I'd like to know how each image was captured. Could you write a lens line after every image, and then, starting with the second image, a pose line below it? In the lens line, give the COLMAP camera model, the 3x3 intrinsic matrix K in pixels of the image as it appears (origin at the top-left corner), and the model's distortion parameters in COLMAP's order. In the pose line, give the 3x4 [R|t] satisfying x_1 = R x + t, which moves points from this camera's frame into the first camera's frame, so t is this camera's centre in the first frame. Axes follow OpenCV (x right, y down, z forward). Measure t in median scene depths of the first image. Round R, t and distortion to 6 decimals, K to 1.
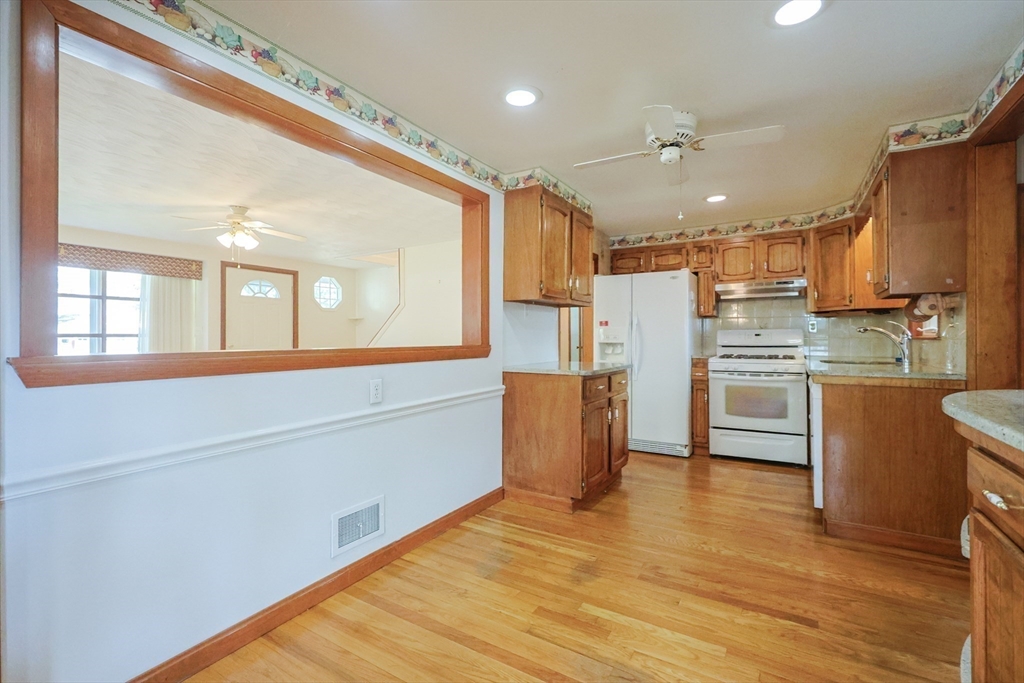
lens RADIAL K [[448.0, 0, 519.1], [0, 448.0, 335.7], [0, 0, 1]] dist [-0.000774, -0.000409]
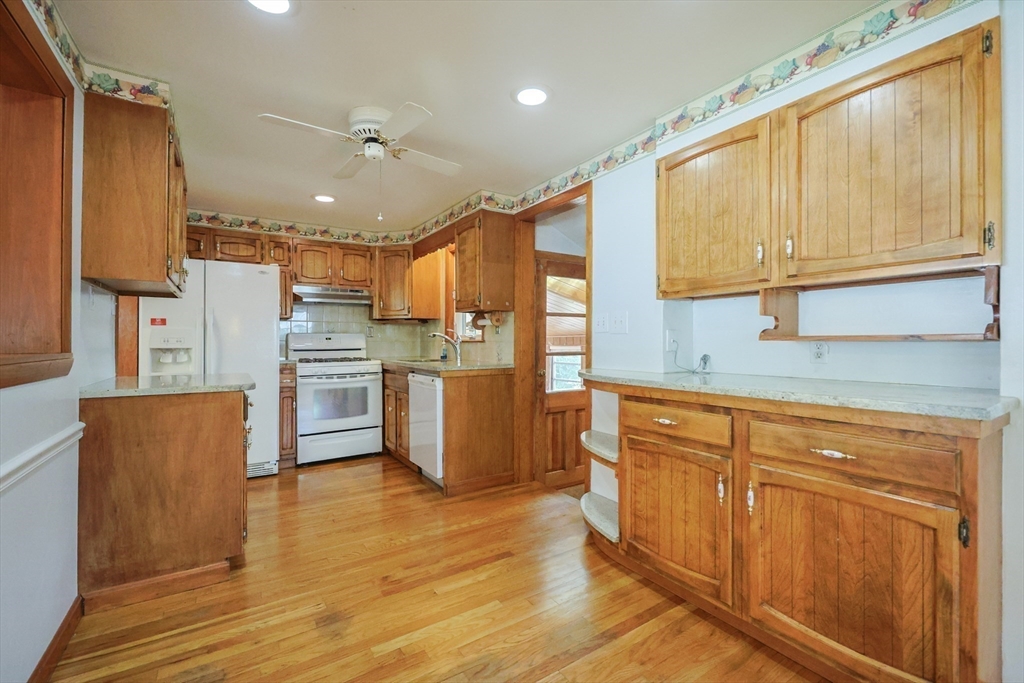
lens RADIAL K [[455.1, 0, 512.0], [0, 455.1, 341.5], [0, 0, 1]] dist [0.000698, -0.000075]
pose [[0.430203, 0.000405, 0.902732, -0.267923], [-0.001629, 0.999999, 0.000327, 0.004115], [-0.902731, -0.001611, 0.430203, 0.193742]]
